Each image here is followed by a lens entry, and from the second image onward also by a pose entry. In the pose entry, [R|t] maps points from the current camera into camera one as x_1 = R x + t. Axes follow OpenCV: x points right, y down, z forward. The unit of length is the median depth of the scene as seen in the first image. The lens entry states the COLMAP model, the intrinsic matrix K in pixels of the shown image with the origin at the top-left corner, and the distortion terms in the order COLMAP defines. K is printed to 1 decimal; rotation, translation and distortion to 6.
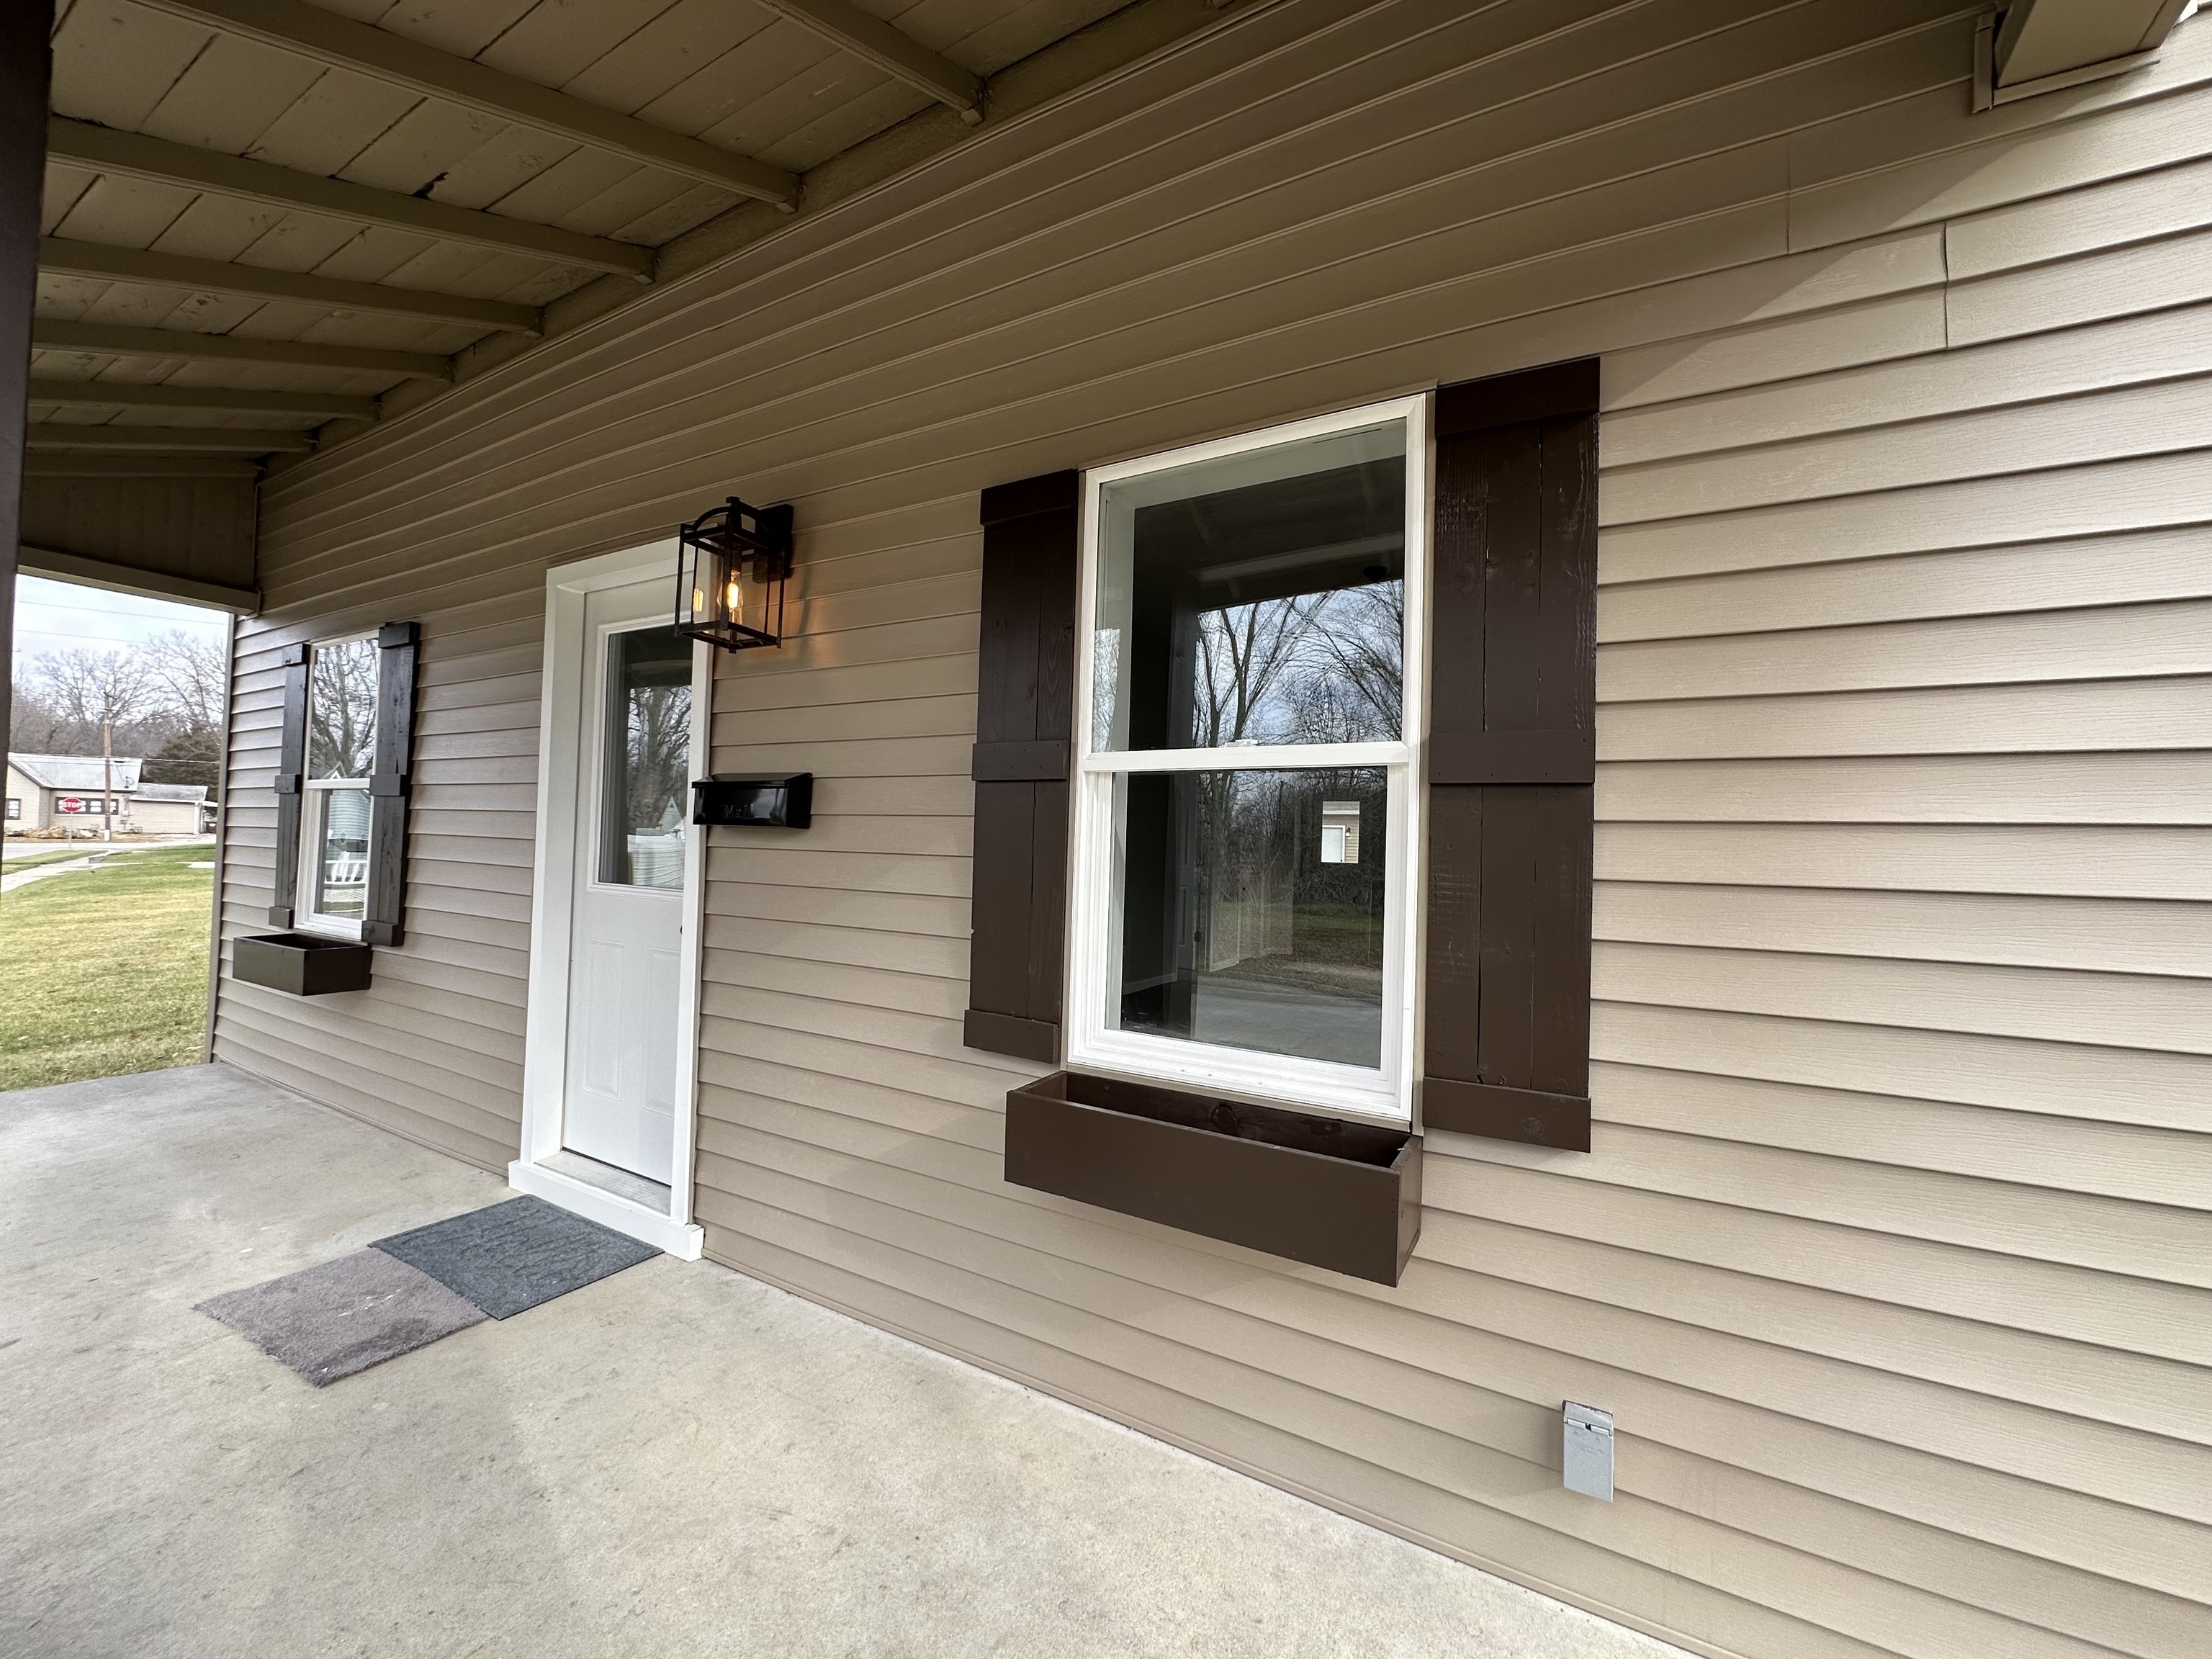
lens RADIAL K [[881.9, 0, 1104.9], [0, 881.9, 825.6], [0, 0, 1]] dist [-0.001231, -0.000178]
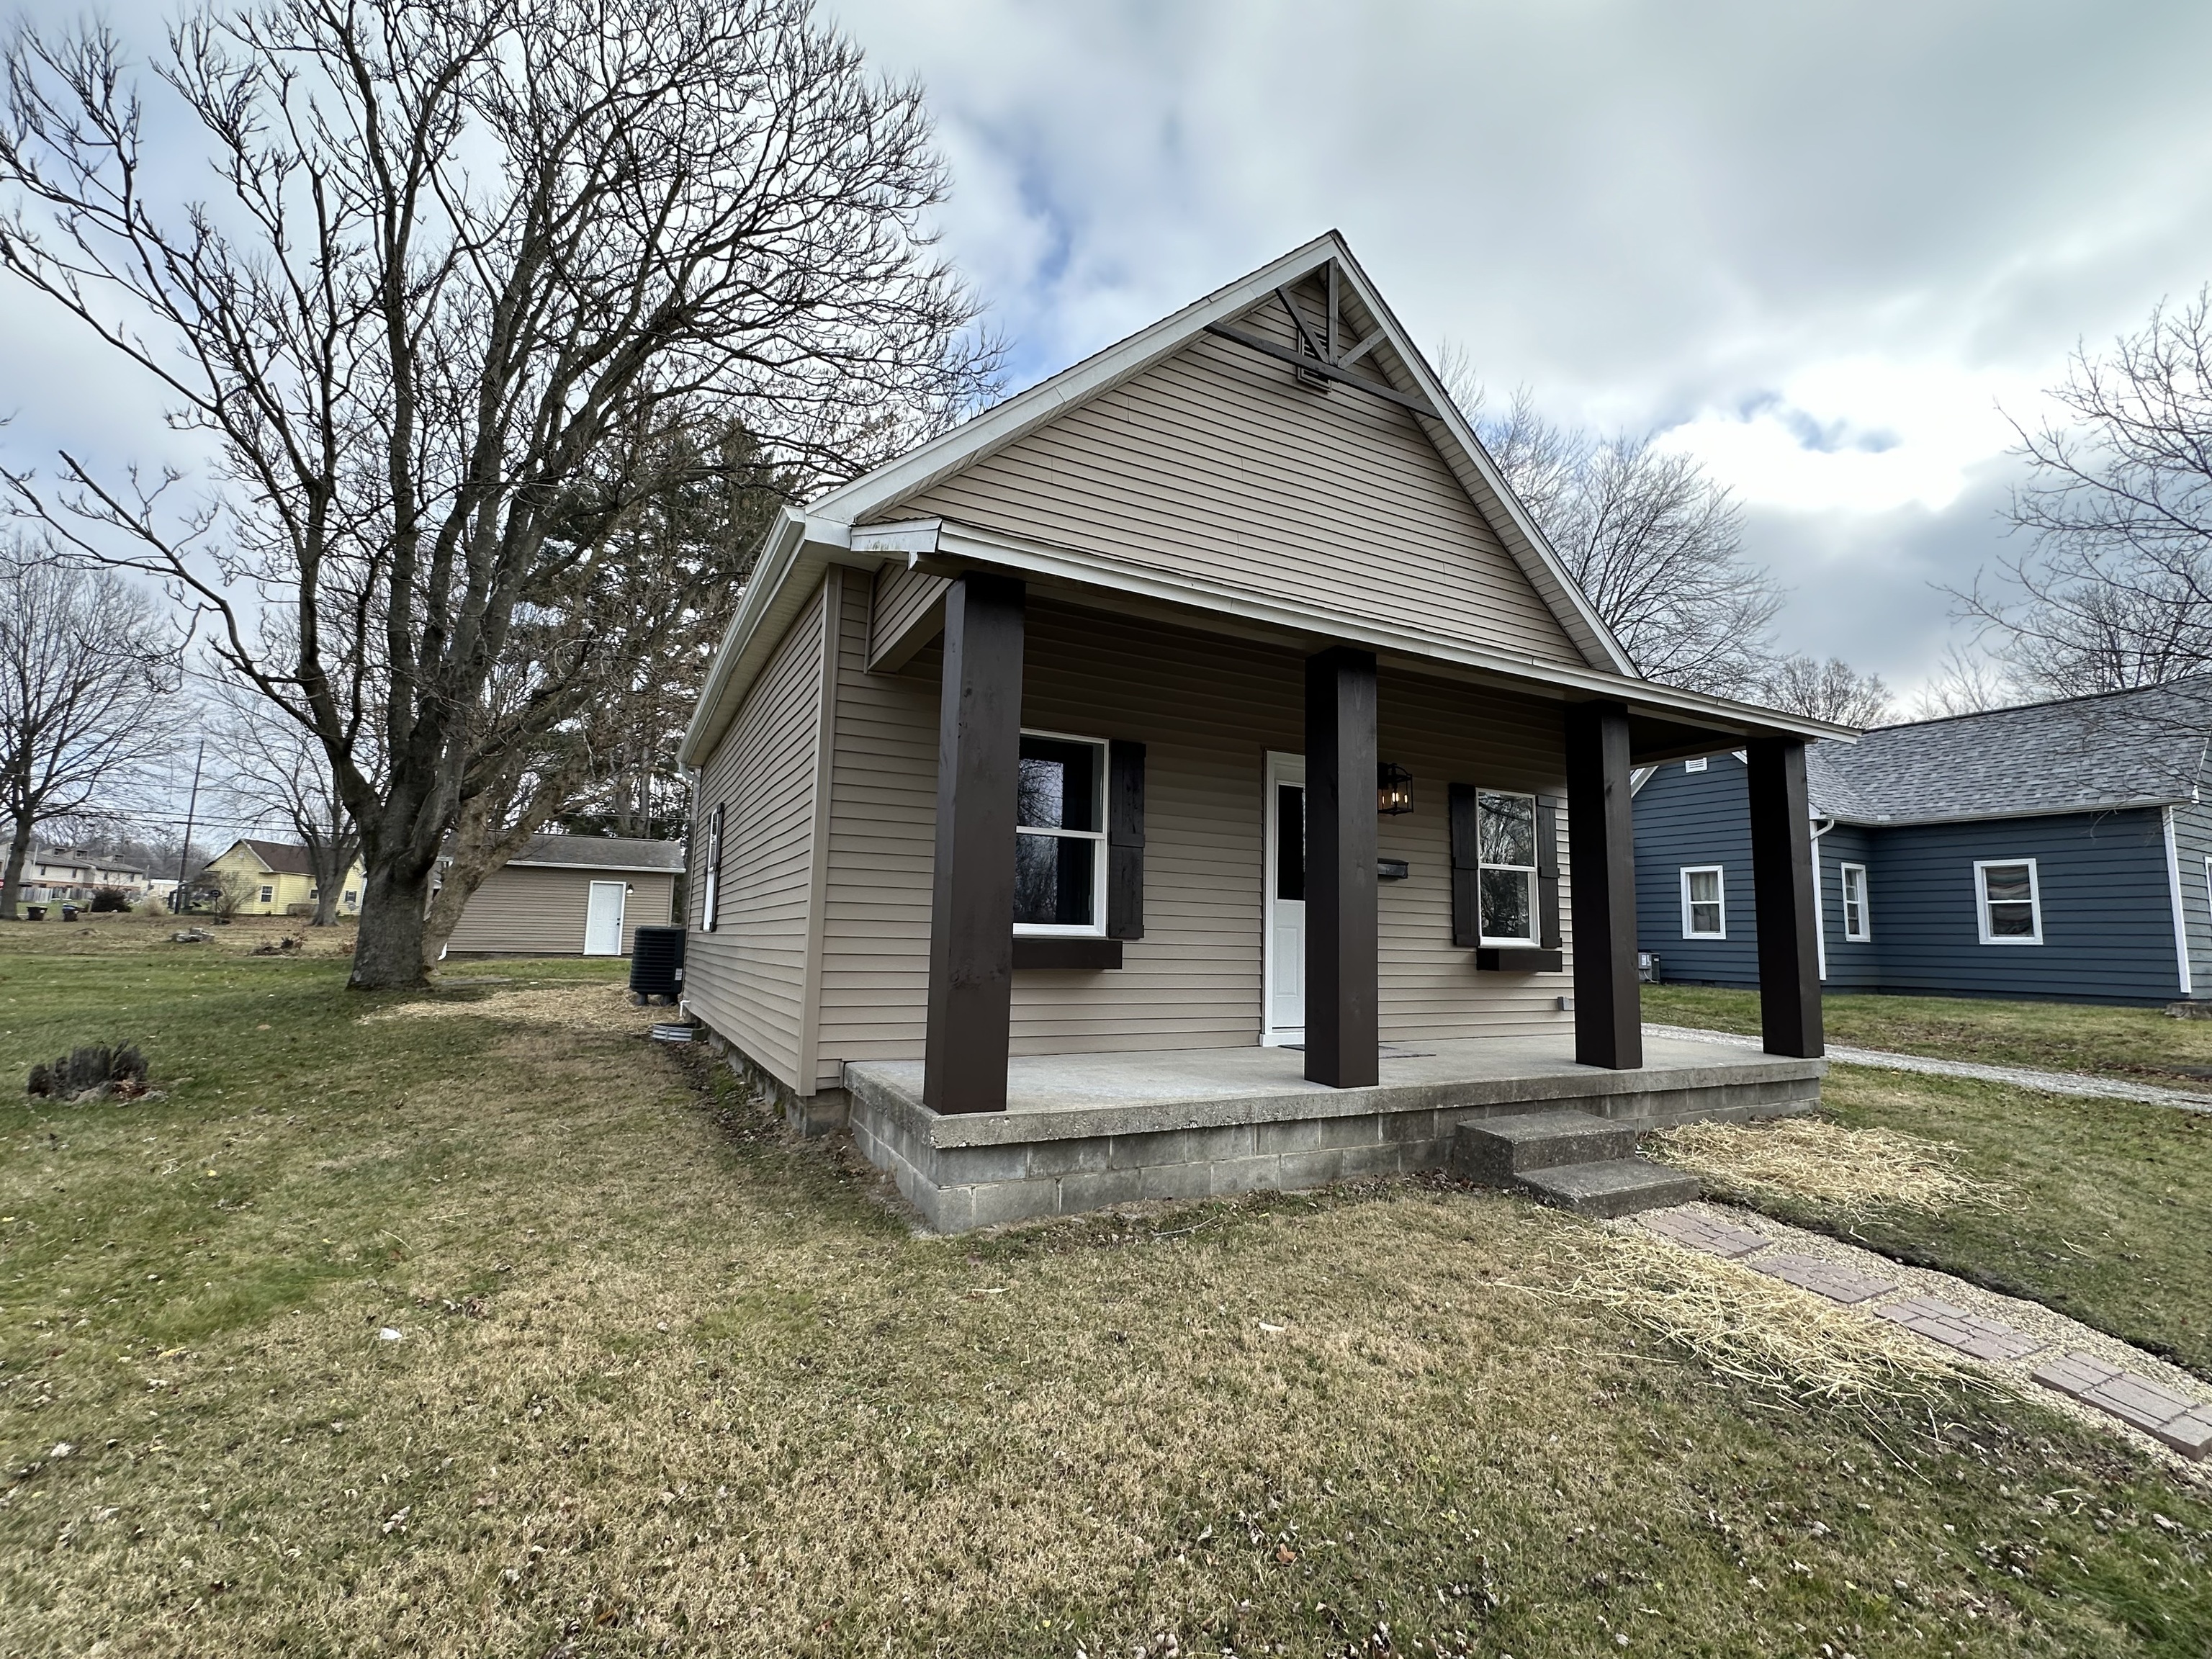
lens RADIAL K [[950.0, 0, 1093.4], [0, 950.0, 834.1], [0, 0, 1]] dist [-0.015060, -0.000045]
pose [[0.557224, 0.080162, 0.826484, -3.775694], [-0.022402, 0.996418, -0.081541, 0.144054], [-0.830060, 0.026921, 0.557024, 0.110692]]
